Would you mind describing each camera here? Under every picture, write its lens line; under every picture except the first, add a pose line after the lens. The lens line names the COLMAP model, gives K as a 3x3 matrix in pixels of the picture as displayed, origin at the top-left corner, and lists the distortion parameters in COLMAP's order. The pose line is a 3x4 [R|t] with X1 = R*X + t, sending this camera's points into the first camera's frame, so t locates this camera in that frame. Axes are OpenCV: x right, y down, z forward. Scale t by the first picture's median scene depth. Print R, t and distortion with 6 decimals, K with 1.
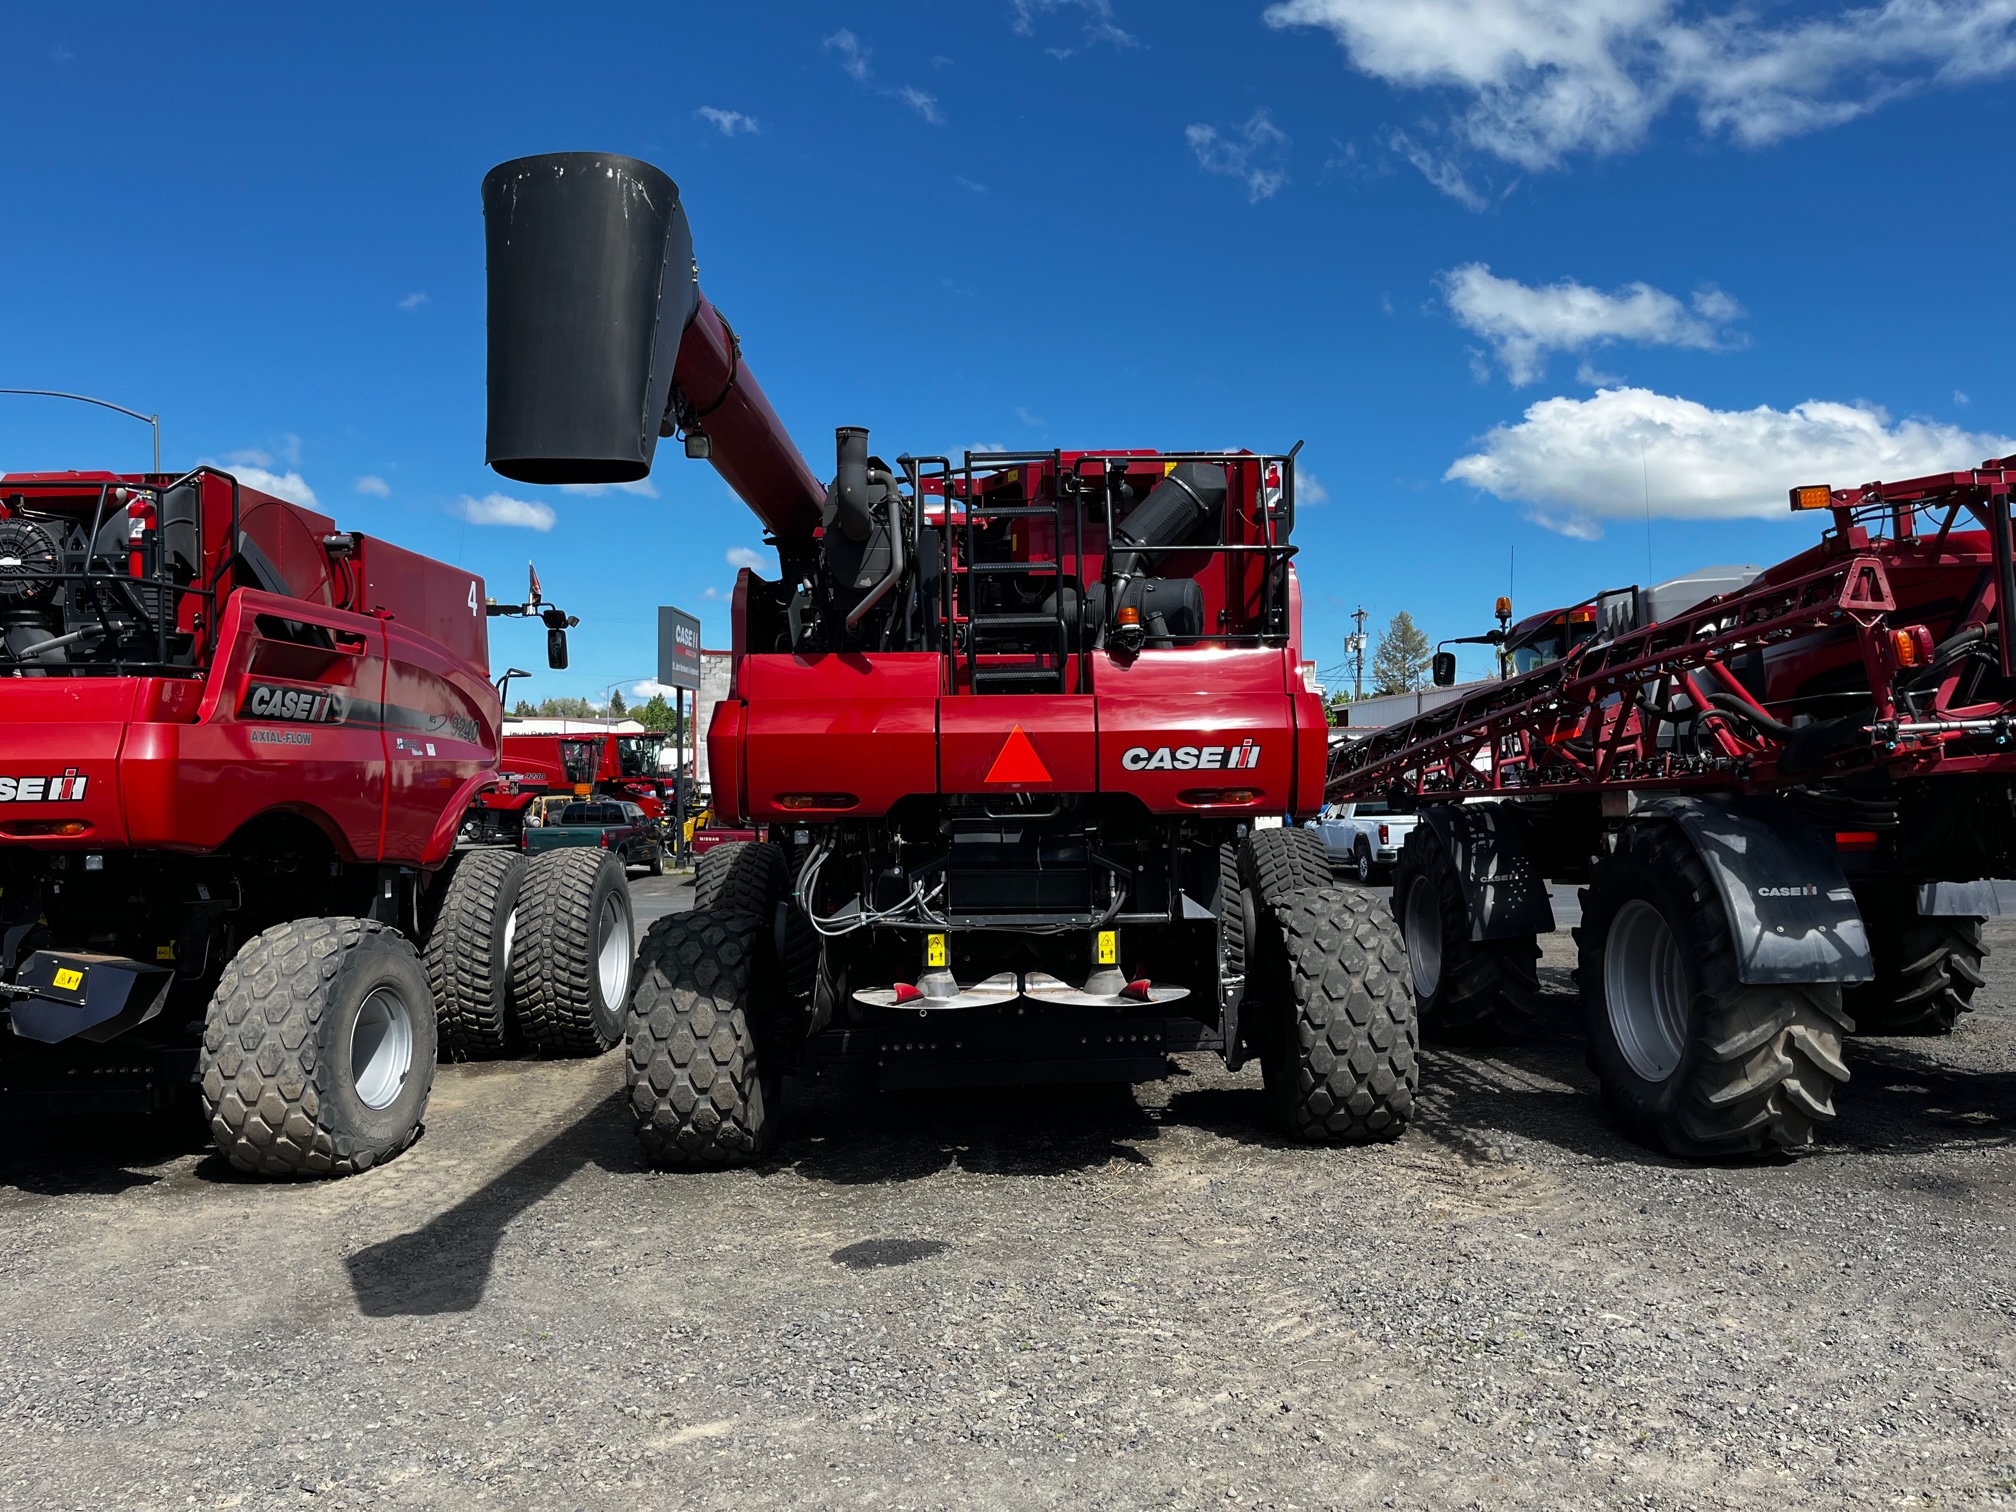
lens RADIAL K [[1553.7, 0, 1021.8], [0, 1553.7, 762.9], [0, 0, 1]] dist [0.053432, -0.065847]
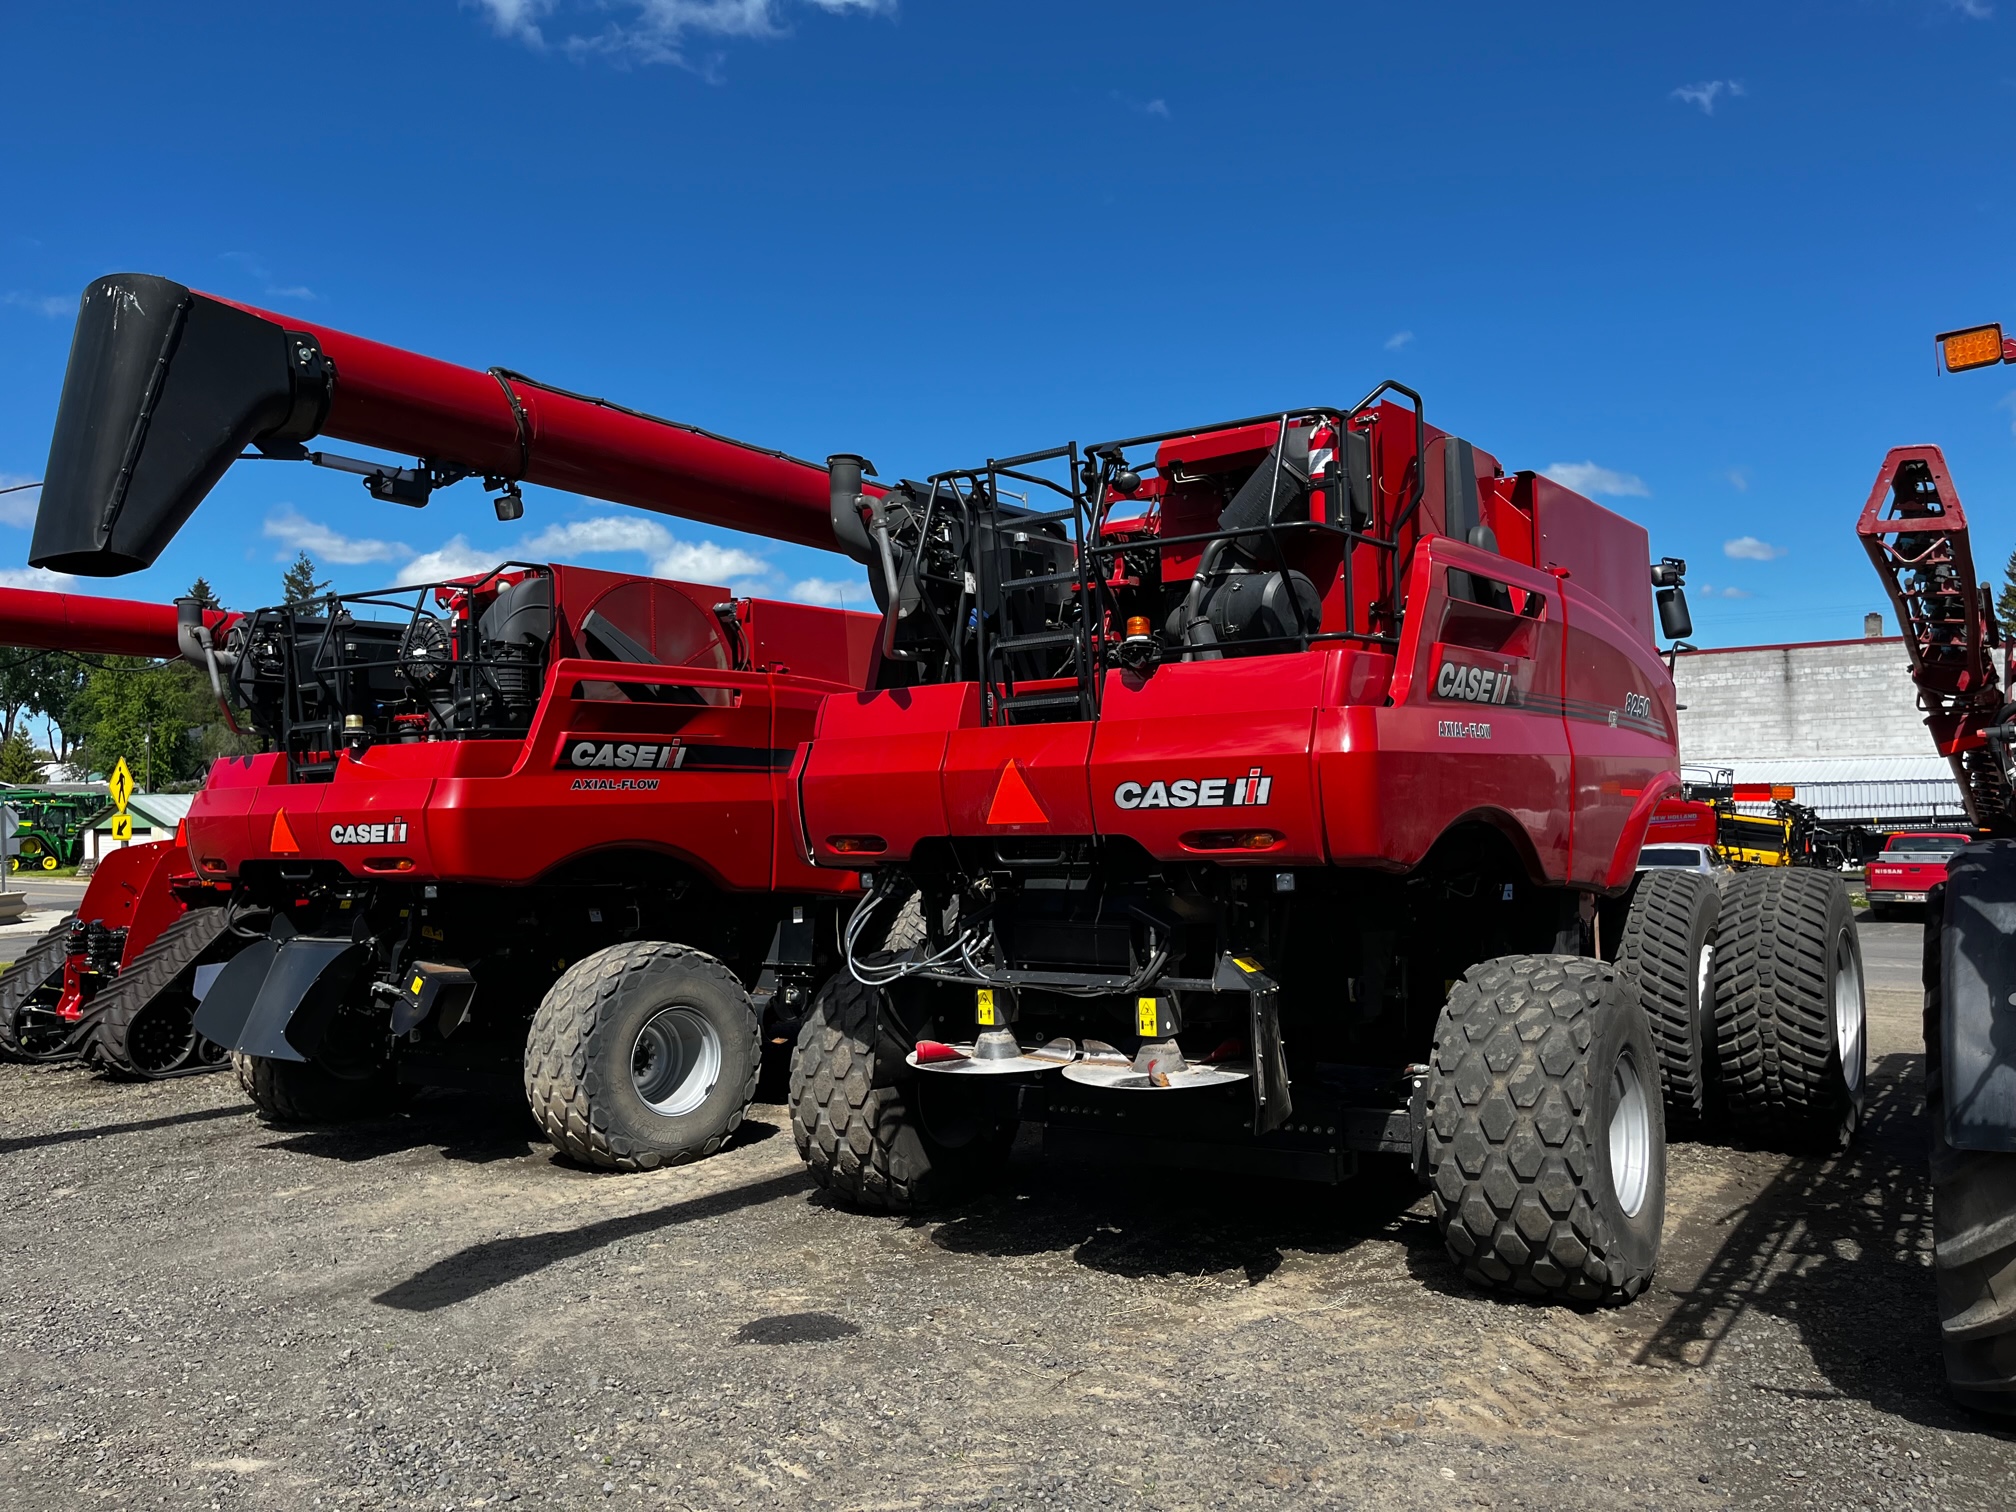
lens RADIAL K [[1553.7, 0, 1021.8], [0, 1553.7, 762.9], [0, 0, 1]] dist [0.053432, -0.065847]
pose [[0.811320, -0.027427, -0.583958, 0.496553], [0.021512, 0.999623, -0.017063, -0.006849], [0.584206, 0.001281, 0.811604, 0.268380]]
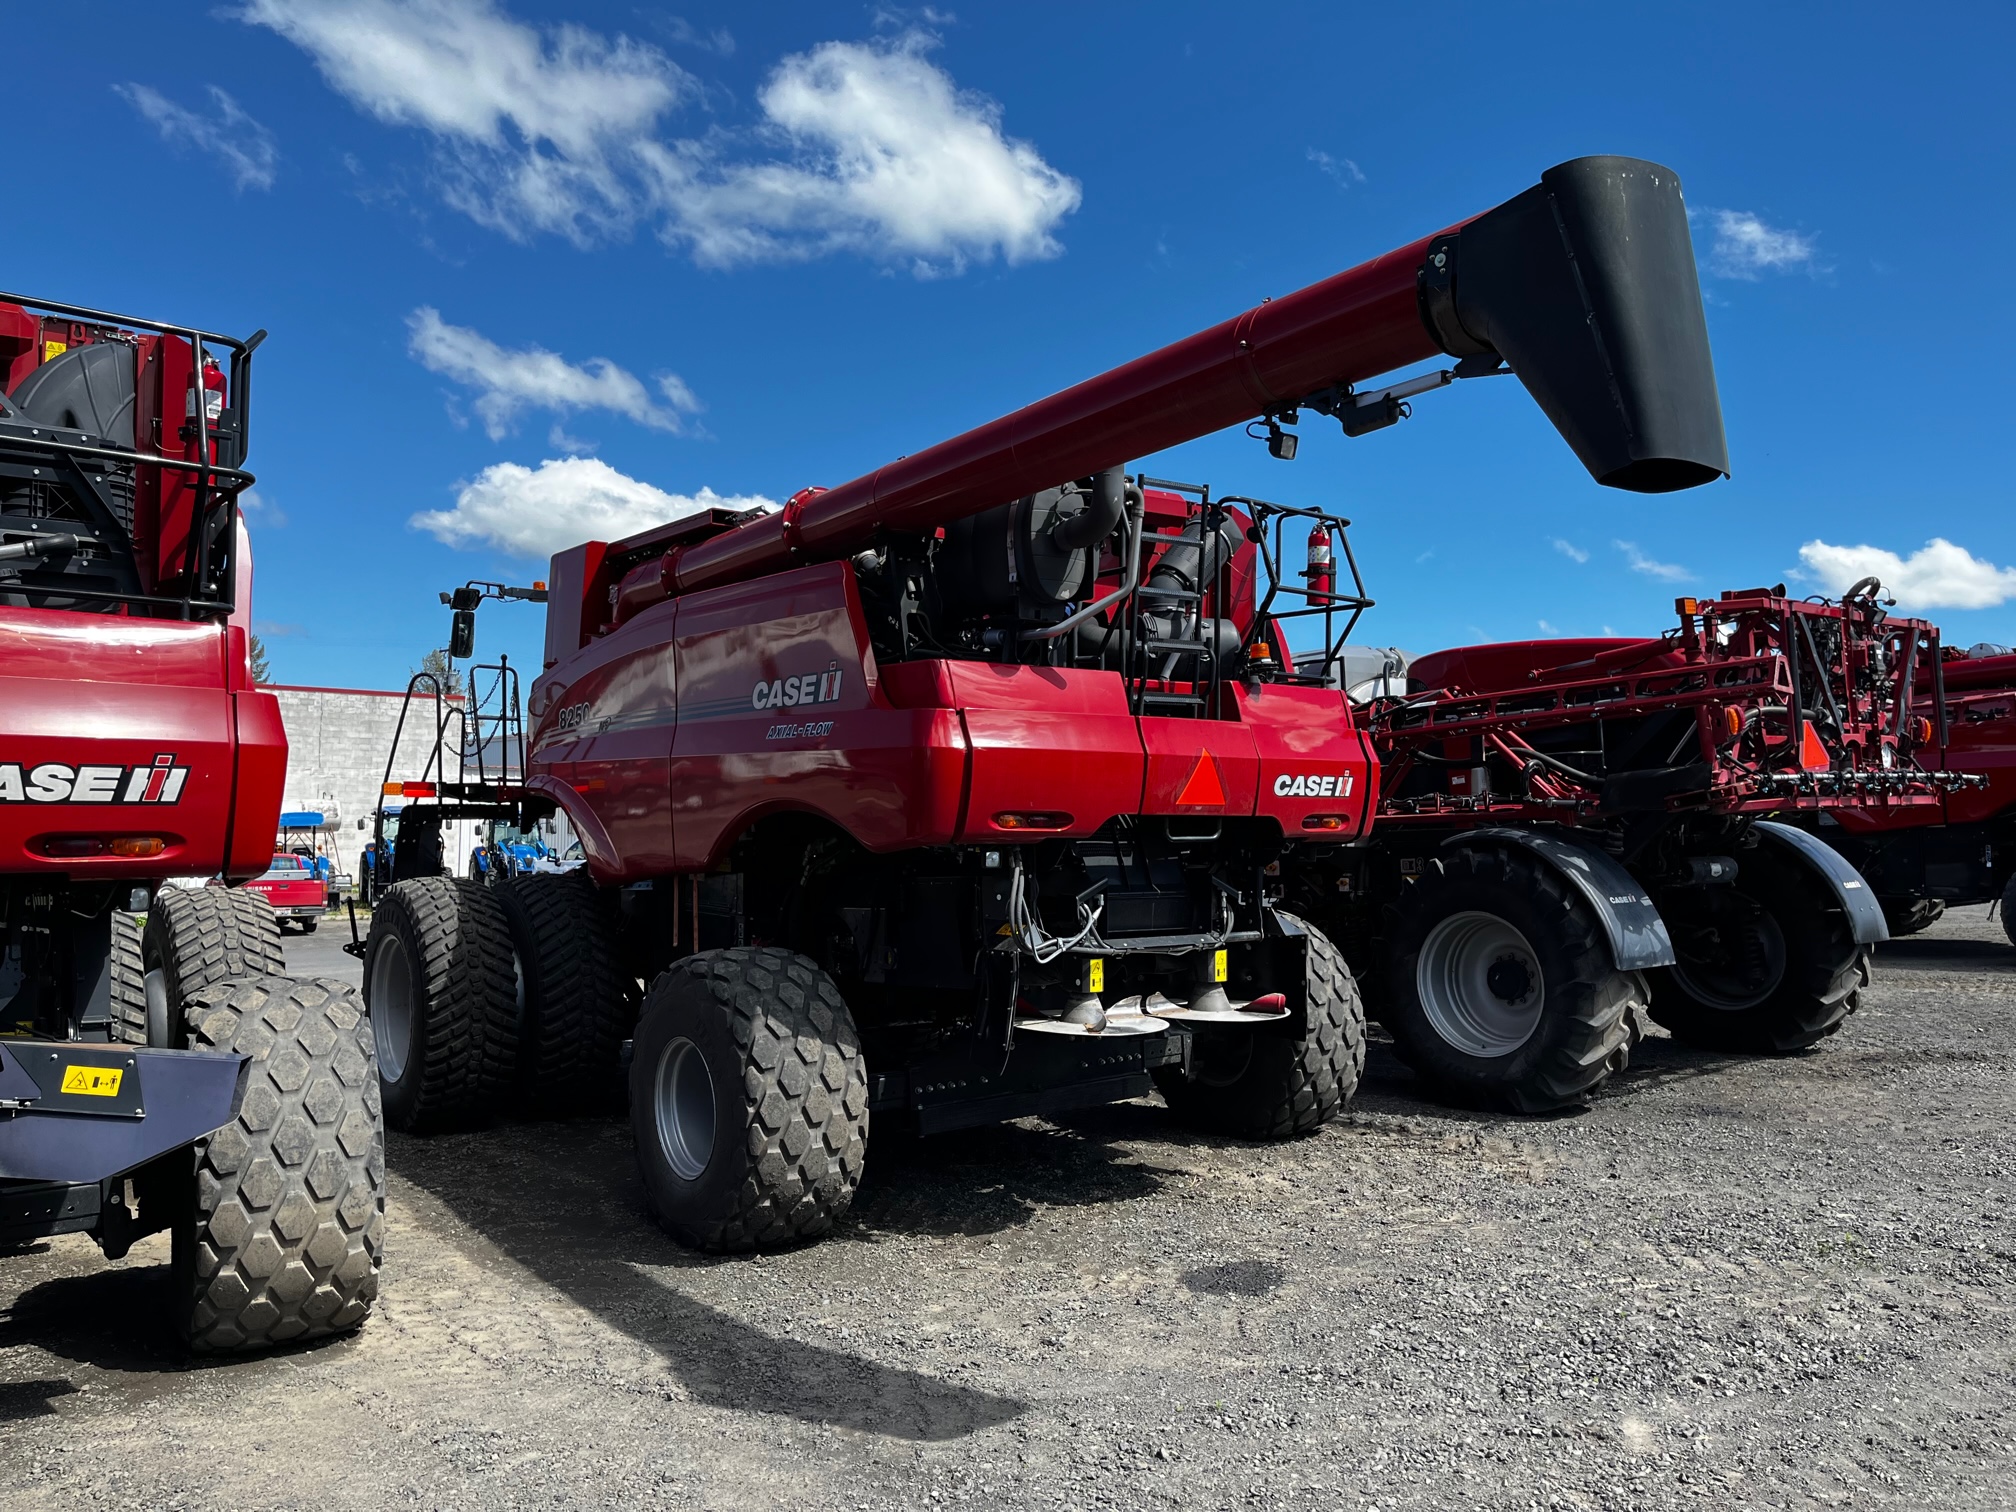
lens RADIAL K [[1523.6, 0, 1019.7], [0, 1523.6, 780.1], [0, 0, 1]] dist [0.050450, -0.054147]
pose [[0.800165, 0.030180, 0.599020, -0.667016], [-0.017599, 0.999485, -0.026848, 0.023939], [-0.599521, 0.010940, 0.800284, 0.258482]]
